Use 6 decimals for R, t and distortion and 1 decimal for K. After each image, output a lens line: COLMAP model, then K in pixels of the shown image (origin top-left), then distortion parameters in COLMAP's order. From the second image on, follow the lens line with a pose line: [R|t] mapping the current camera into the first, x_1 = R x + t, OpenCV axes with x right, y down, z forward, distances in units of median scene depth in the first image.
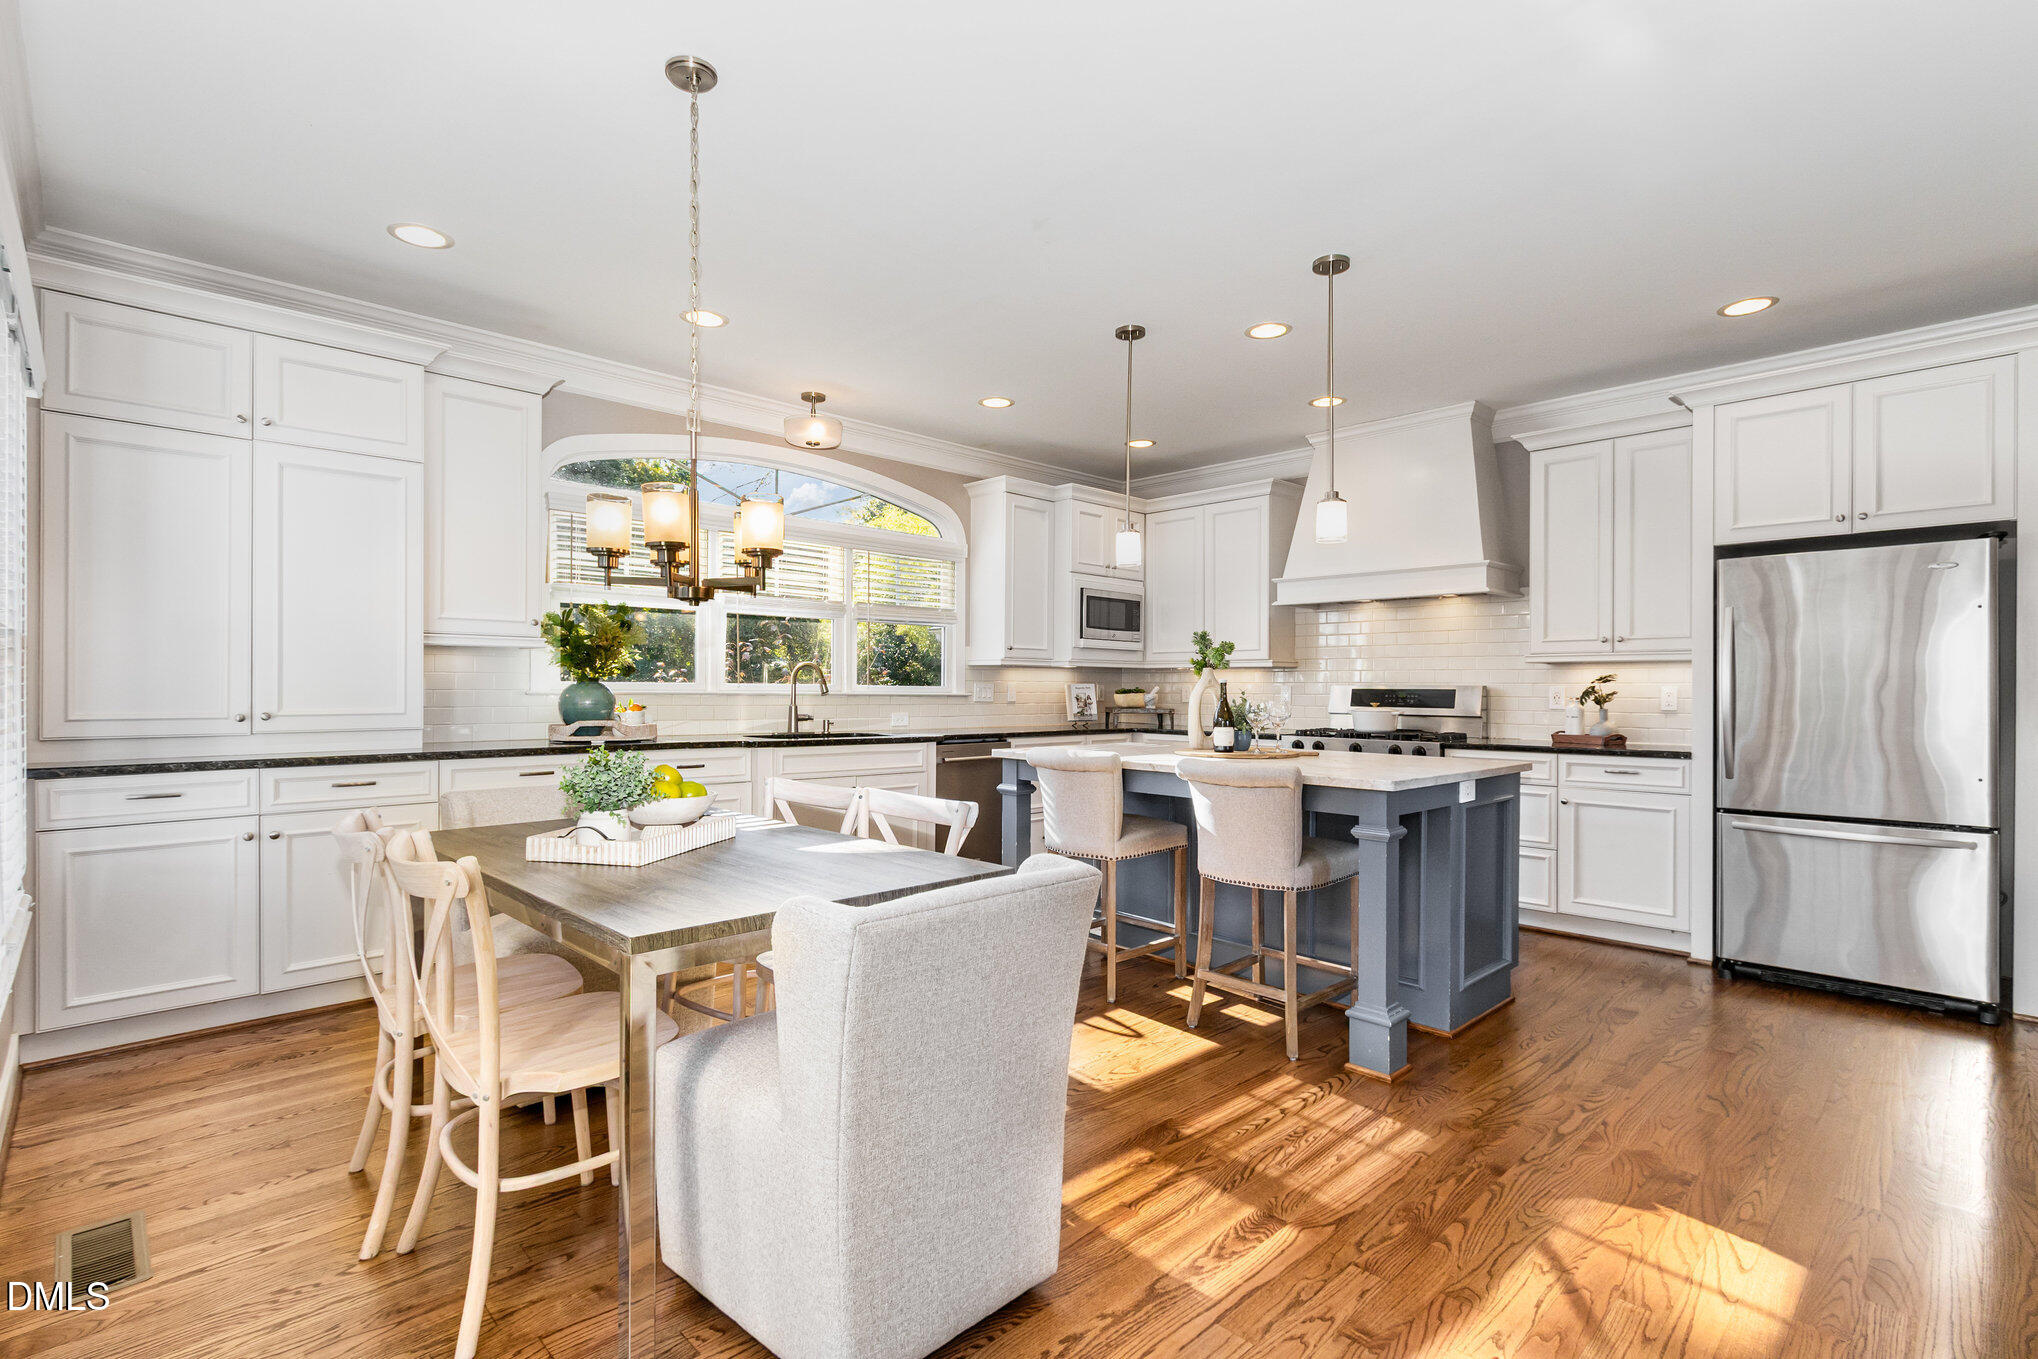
lens RADIAL K [[960.6, 0, 1018.8], [0, 960.6, 692.6], [0, 0, 1]] dist [0.009226, 0.000052]
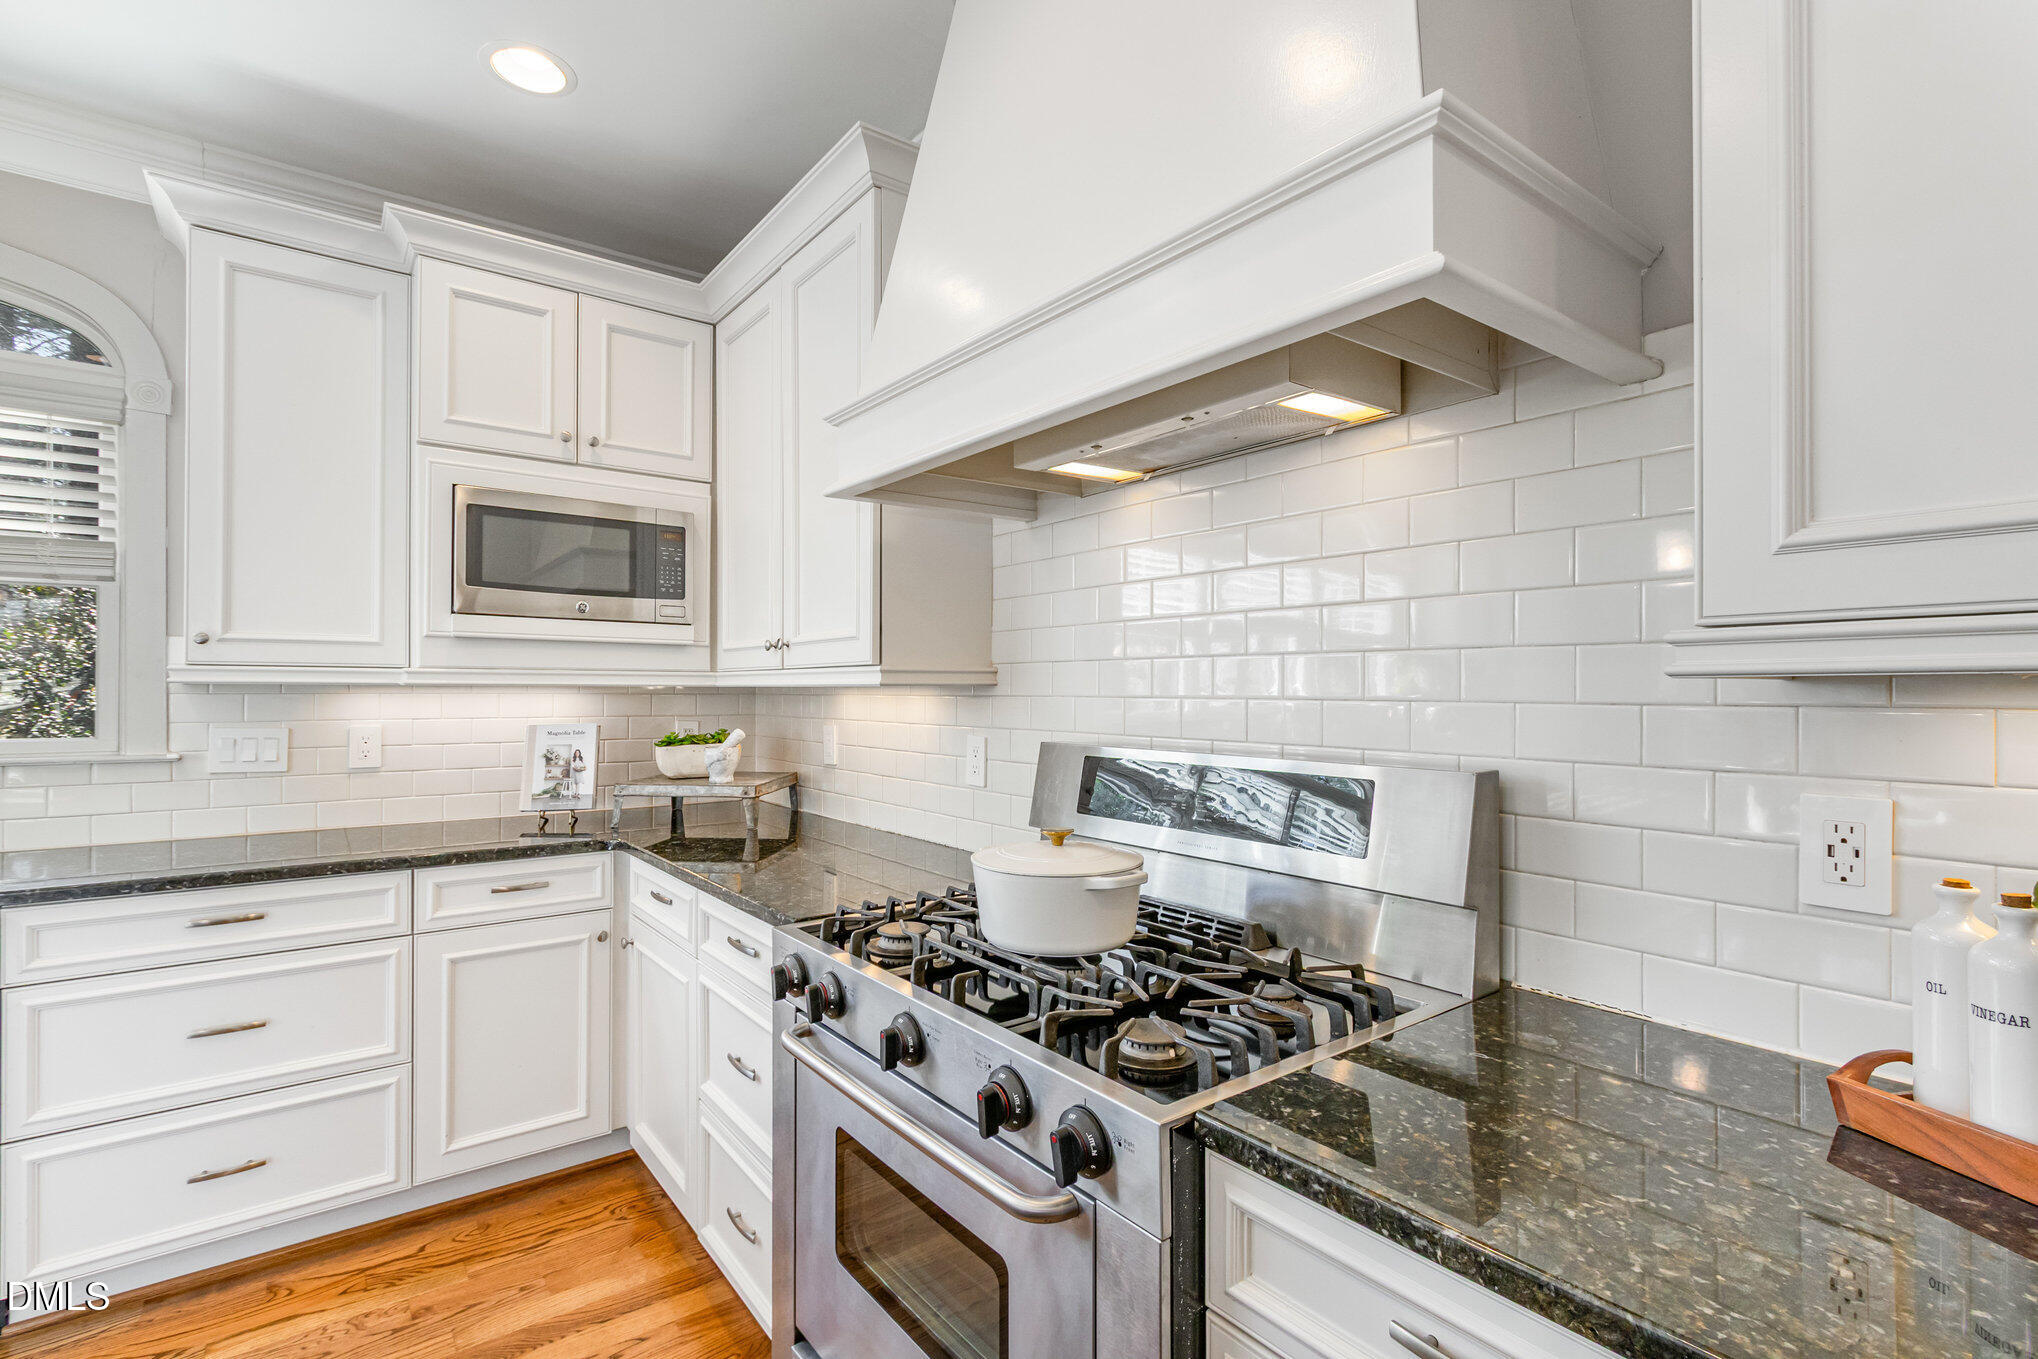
lens RADIAL K [[960.6, 0, 1009.8], [0, 960.6, 692.1], [0, 0, 1]] dist [0.009226, 0.000052]
pose [[0.991458, -0.003568, -0.130379, 0.414843], [0.003006, 0.999985, -0.004506, -0.027004], [0.130393, 0.004076, 0.991454, 0.781108]]
